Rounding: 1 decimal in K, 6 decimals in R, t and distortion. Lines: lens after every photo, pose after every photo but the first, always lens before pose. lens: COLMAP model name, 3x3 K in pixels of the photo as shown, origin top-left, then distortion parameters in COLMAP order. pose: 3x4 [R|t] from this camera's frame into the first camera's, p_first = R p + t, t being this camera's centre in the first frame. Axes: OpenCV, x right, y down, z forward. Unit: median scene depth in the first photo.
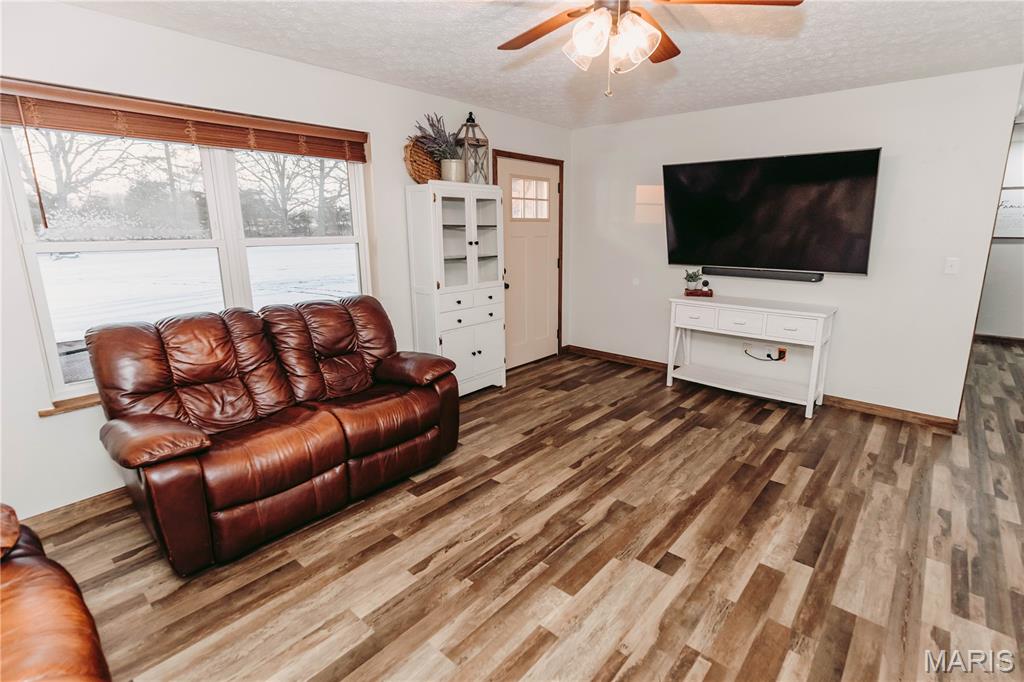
lens RADIAL K [[485.2, 0, 541.8], [0, 485.2, 323.6], [0, 0, 1]] dist [0.004595, 0.000148]
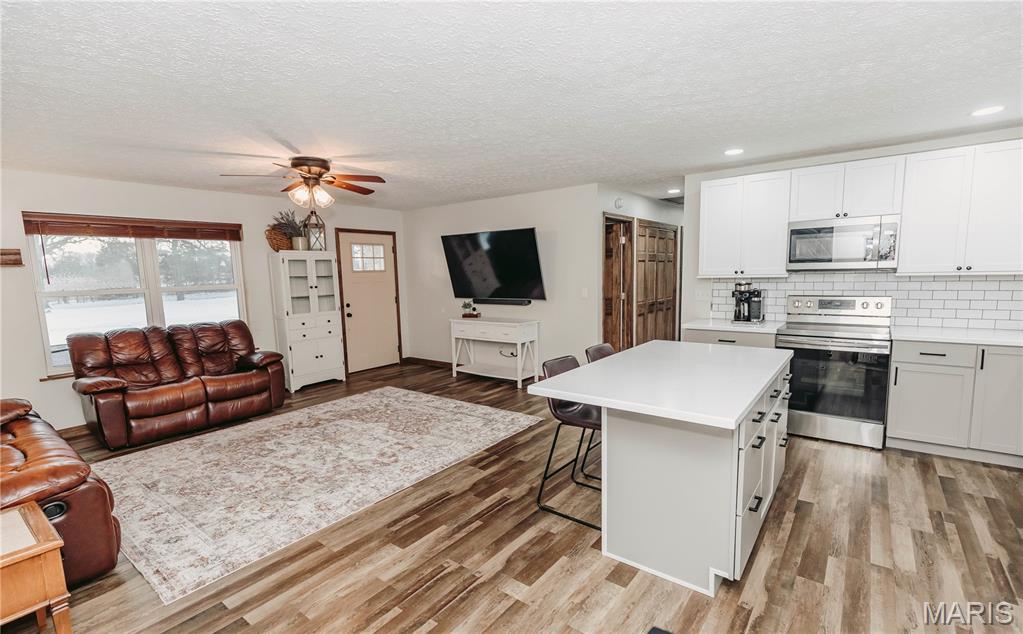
lens RADIAL K [[460.4, 0, 513.6], [0, 460.4, 329.1], [0, 0, 1]] dist [-0.000866, -0.000264]
pose [[0.998987, -0.029748, 0.033755, 0.480316], [0.032212, 0.996666, -0.074964, 0.111274], [-0.031412, 0.075975, 0.996615, -0.546680]]
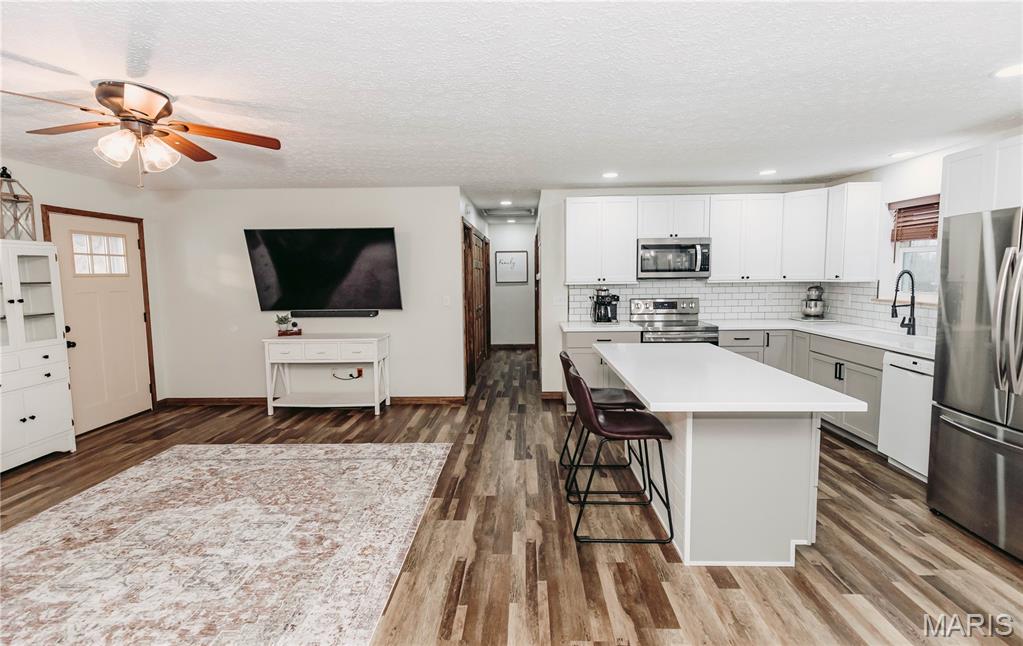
lens RADIAL K [[460.3, 0, 512.5], [0, 460.3, 310.6], [0, 0, 1]] dist [0.003716, -0.000039]
pose [[0.788527, -0.061606, 0.611907, 0.071909], [0.136399, 0.987709, -0.076328, 0.054090], [-0.599684, 0.143651, 0.787238, -0.293022]]
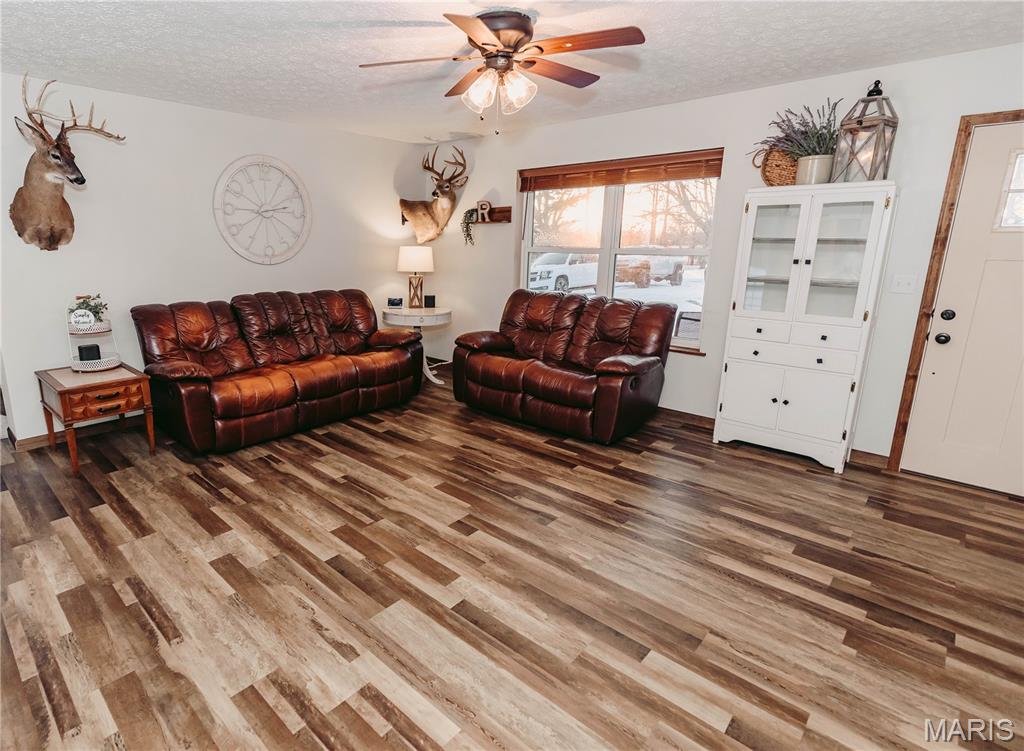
lens RADIAL K [[532.5, 0, 432.4], [0, 532.5, 361.0], [0, 0, 1]] dist [0.004240, -0.000735]
pose [[-0.096885, 0.220326, -0.970603, 0.811234], [-0.203794, 0.950138, 0.236023, -0.099095], [0.974208, 0.220670, -0.047153, 0.512669]]
